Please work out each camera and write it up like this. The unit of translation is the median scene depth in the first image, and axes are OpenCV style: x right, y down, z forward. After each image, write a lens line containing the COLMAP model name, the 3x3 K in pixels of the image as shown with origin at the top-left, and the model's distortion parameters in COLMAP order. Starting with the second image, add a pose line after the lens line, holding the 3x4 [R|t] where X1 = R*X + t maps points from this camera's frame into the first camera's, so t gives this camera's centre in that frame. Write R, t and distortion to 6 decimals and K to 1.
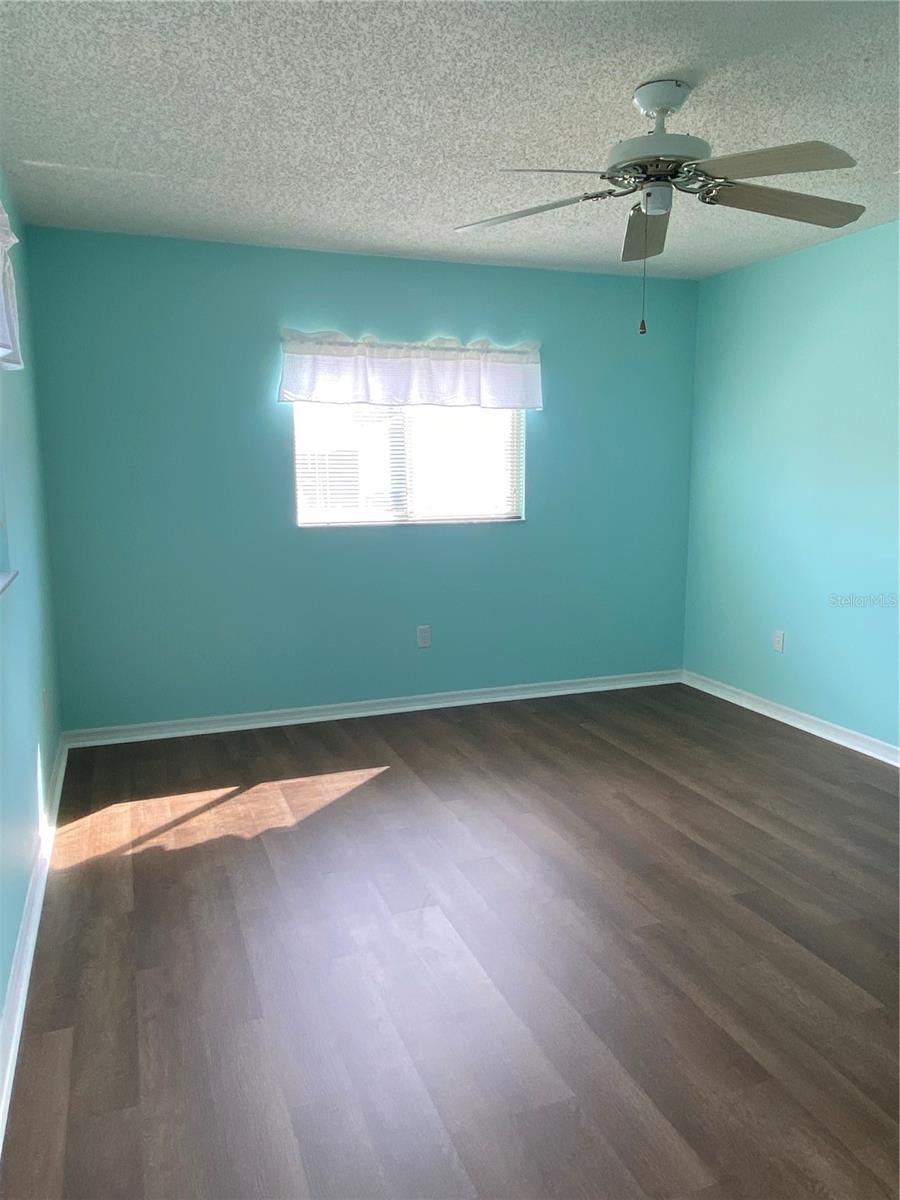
lens RADIAL K [[887.8, 0, 452.1], [0, 887.8, 597.0], [0, 0, 1]] dist [0.091706, -0.106523]
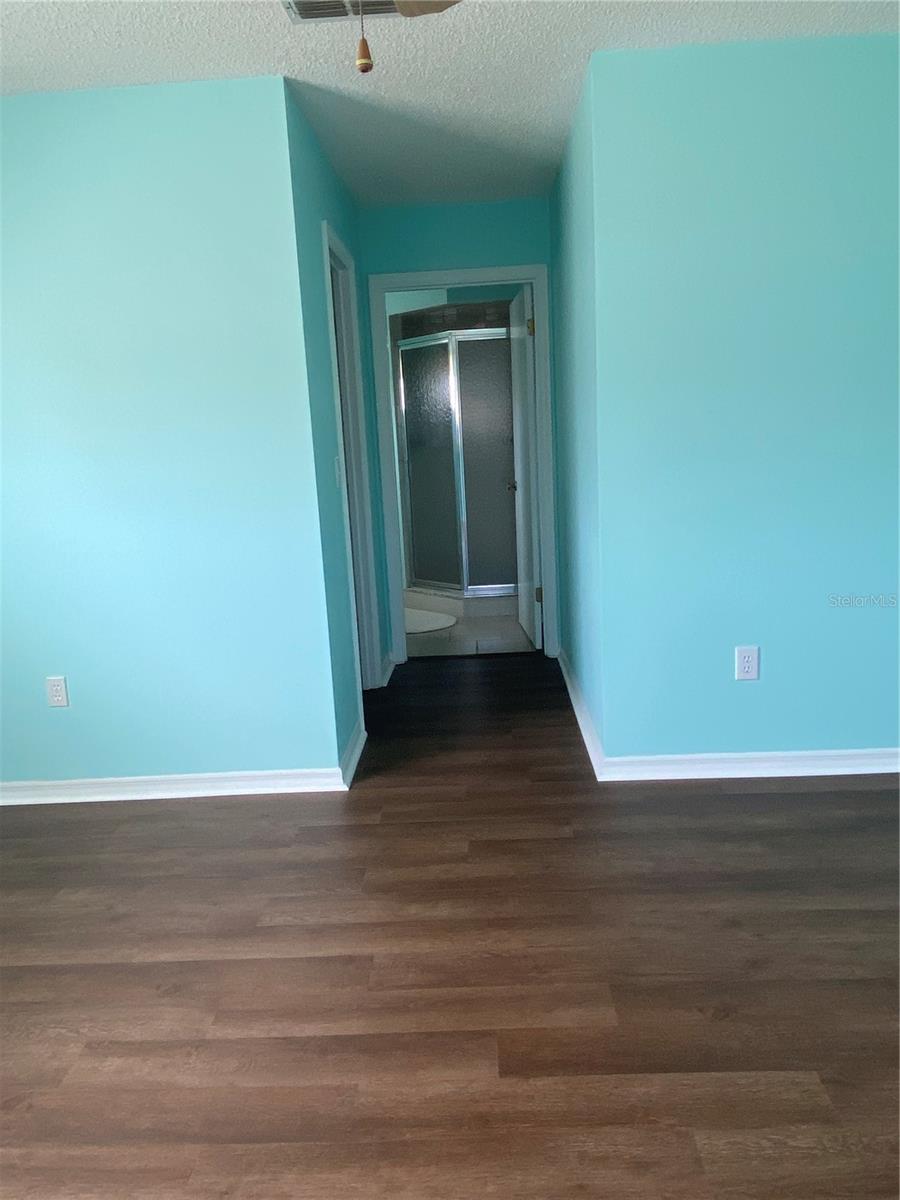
lens RADIAL K [[887.8, 0, 451.8], [0, 887.8, 608.0], [0, 0, 1]] dist [0.091706, -0.106523]
pose [[0.380535, -0.200624, 0.902742, -0.171233], [0.190283, 0.972282, 0.135868, -0.065601], [-0.904978, 0.120074, 0.408163, 0.604718]]
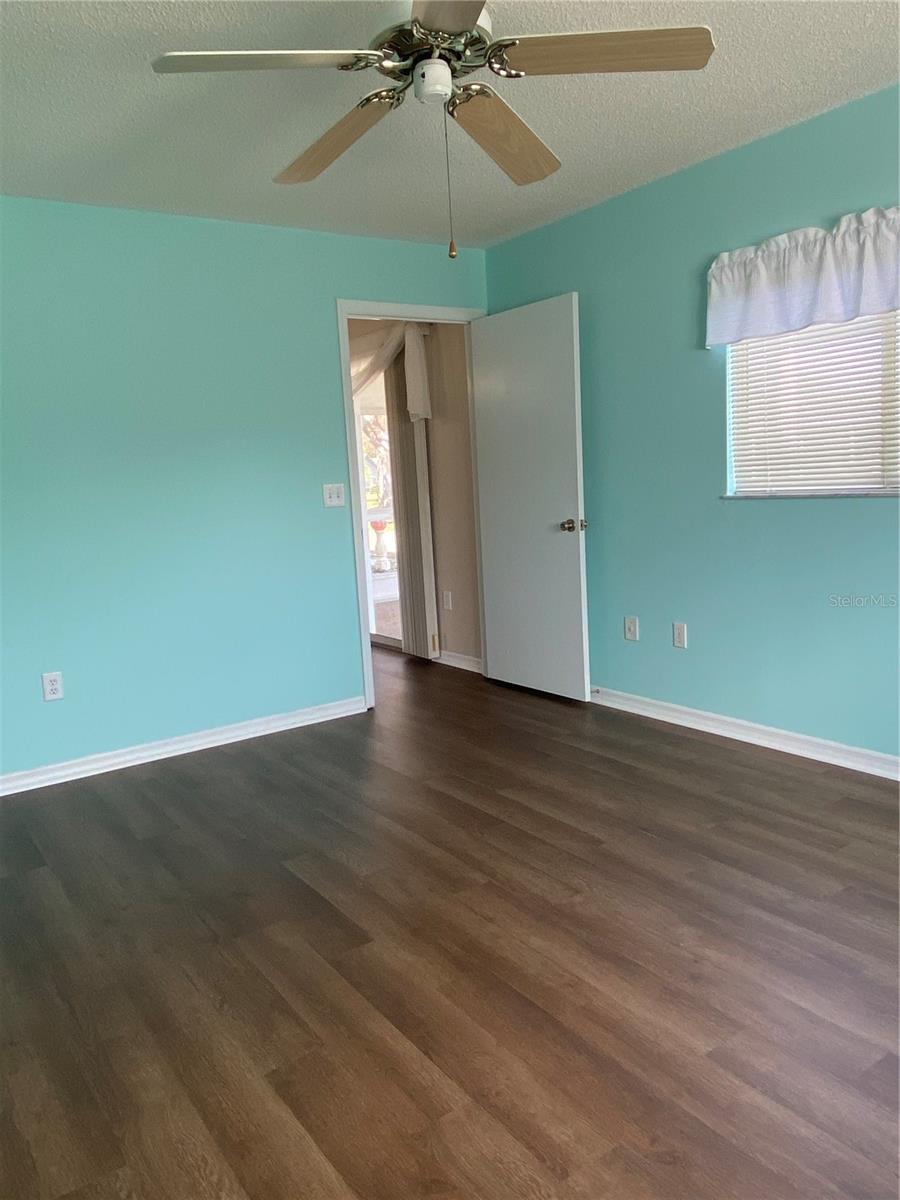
lens RADIAL K [[887.8, 0, 449.9], [0, 887.8, 599.6], [0, 0, 1]] dist [0.091706, -0.106523]
pose [[-0.967292, 0.088378, -0.237771, 0.340321], [0.018736, 0.959676, 0.280485, -0.170379], [0.252971, 0.266856, -0.929943, 1.411144]]
